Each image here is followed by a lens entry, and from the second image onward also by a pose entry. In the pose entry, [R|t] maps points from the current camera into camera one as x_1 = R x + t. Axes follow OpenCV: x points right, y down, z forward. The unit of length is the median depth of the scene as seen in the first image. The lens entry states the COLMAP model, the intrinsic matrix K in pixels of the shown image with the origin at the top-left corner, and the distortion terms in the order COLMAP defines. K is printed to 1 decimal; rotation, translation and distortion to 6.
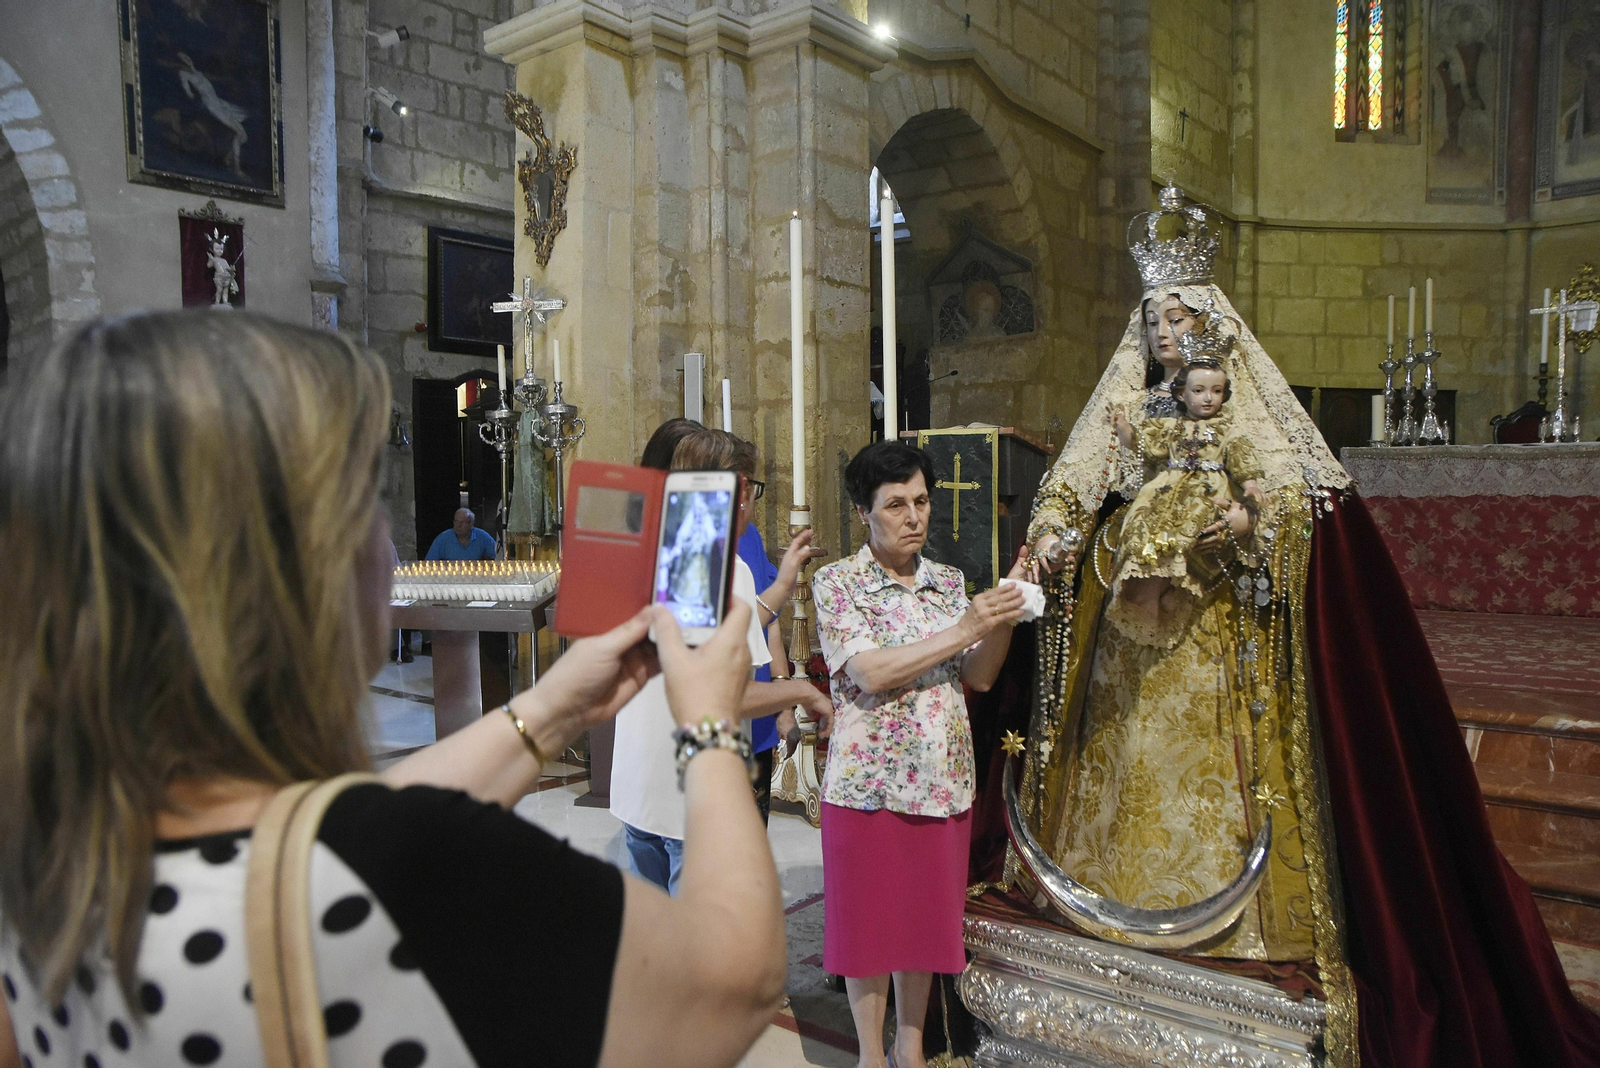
lens RADIAL K [[1165.4, 0, 793.7], [0, 1165.4, 573.0], [0, 0, 1]] dist [-0.131483, 0.109752]
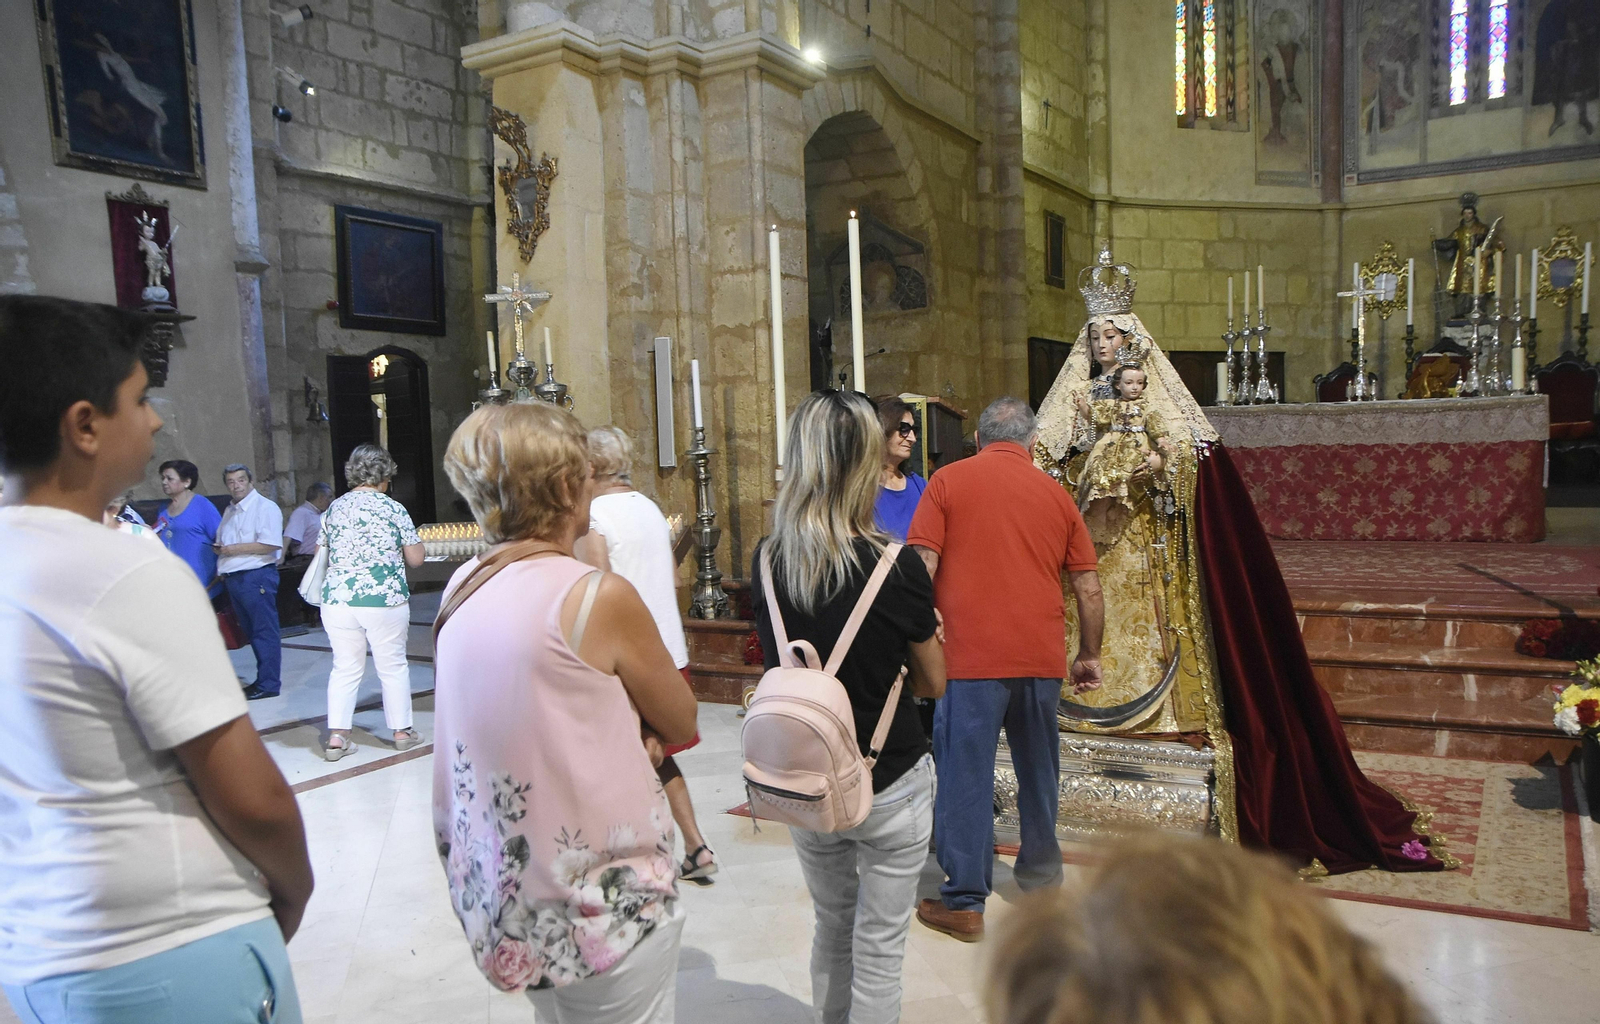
lens RADIAL K [[1178.5, 0, 840.2], [0, 1178.5, 586.6], [0, 0, 1]] dist [-0.123602, 0.095246]
pose [[0.986423, -0.041235, 0.158964, -0.106394], [0.034623, 0.998425, 0.044148, 0.013796], [-0.160534, -0.038045, 0.986297, -0.188669]]
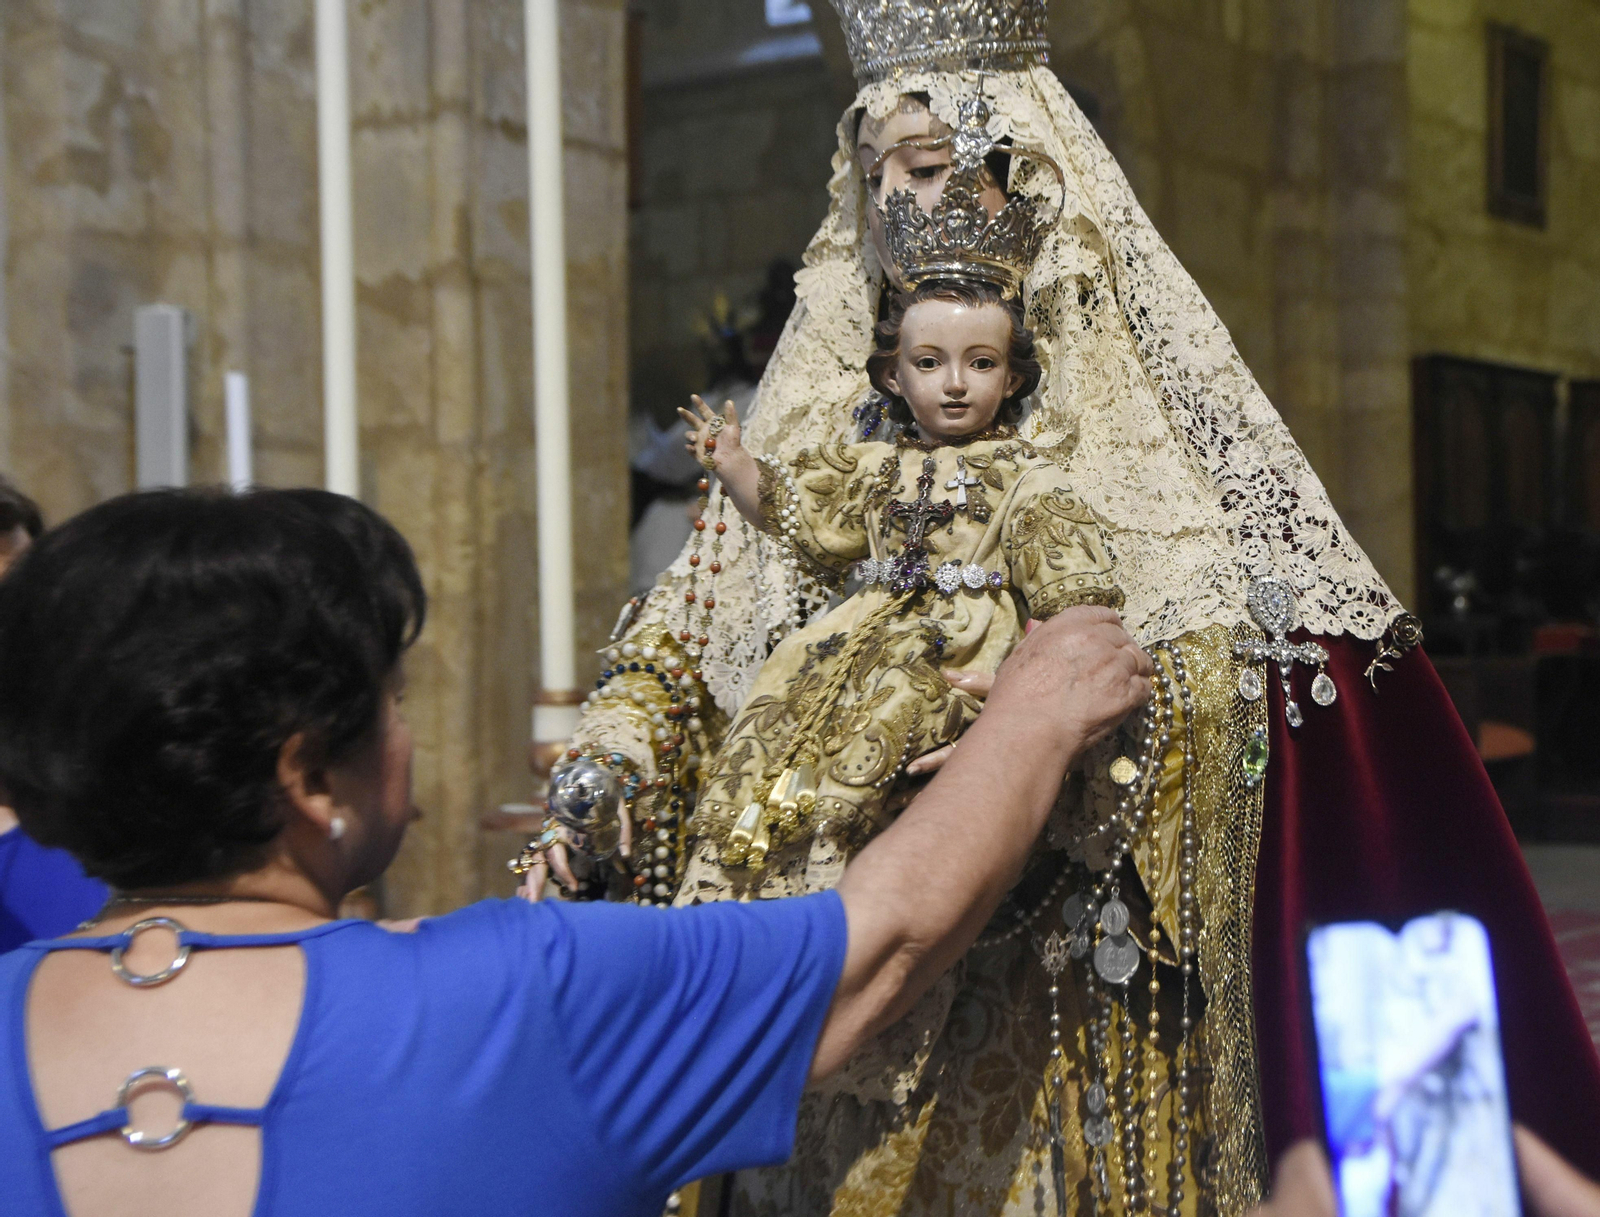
lens RADIAL K [[2723.7, 0, 883.4], [0, 2723.7, 664.3], [0, 0, 1]] dist [0.054565, 0.182847]
pose [[0.997467, -0.006039, 0.070873, 0.091335], [0.010677, 0.997812, -0.065241, -0.004488], [-0.070324, 0.065832, 0.995350, 0.059677]]
